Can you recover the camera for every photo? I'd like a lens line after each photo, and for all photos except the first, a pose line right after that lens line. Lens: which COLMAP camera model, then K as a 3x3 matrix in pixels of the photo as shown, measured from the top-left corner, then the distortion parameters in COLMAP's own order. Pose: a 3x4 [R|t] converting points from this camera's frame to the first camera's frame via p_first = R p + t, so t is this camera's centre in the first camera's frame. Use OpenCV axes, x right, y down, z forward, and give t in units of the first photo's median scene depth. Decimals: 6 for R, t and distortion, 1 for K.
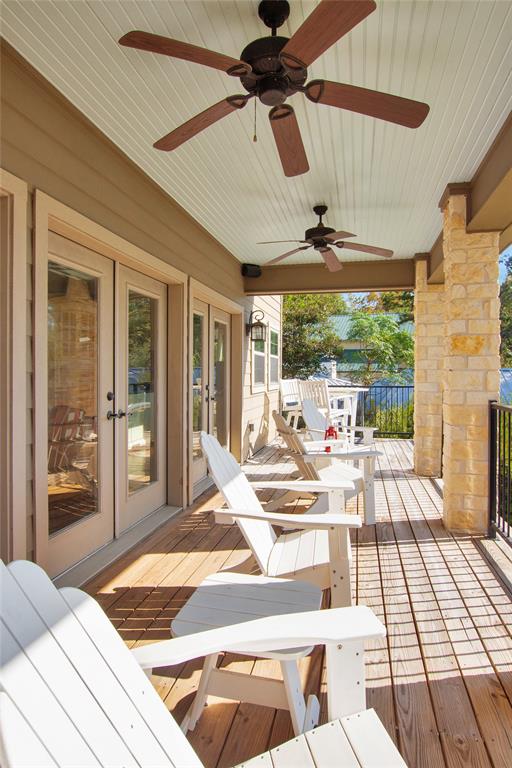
lens RADIAL K [[459.0, 0, 256.0], [0, 459.0, 384.0], [0, 0, 1]] dist [0.001762, 0.000507]
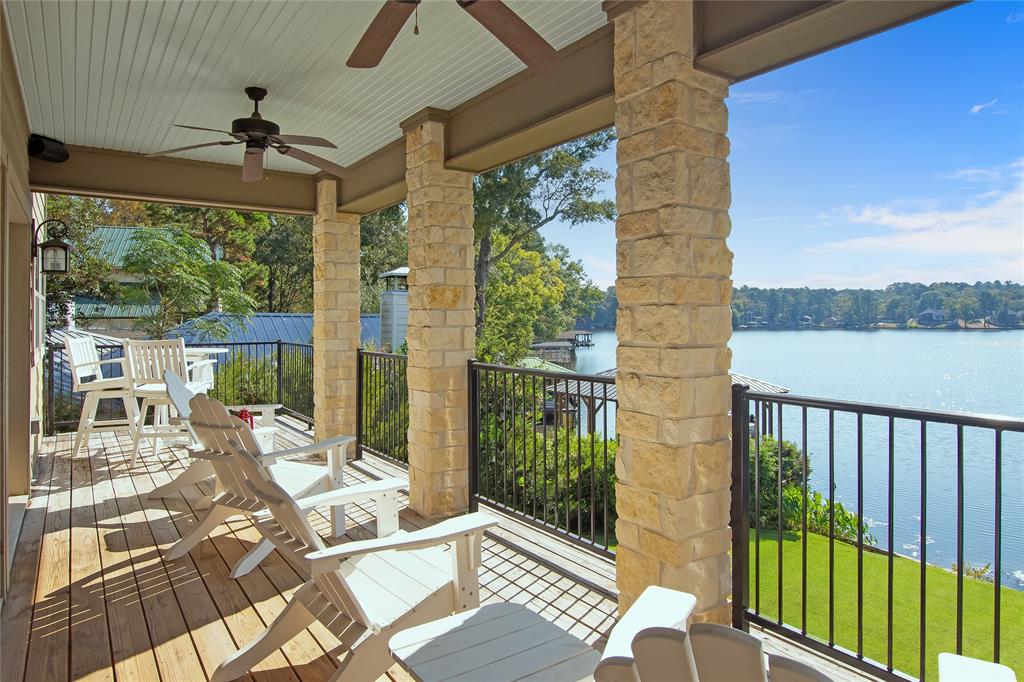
lens RADIAL K [[636.8, 0, 511.6], [0, 636.8, 322.6], [0, 0, 1]] dist [-0.005412, 0.000978]
pose [[0.677685, -0.010884, 0.735272, -0.329790], [0.022589, 0.999727, -0.006021, -0.027095], [-0.735006, 0.020690, 0.677745, 0.097577]]
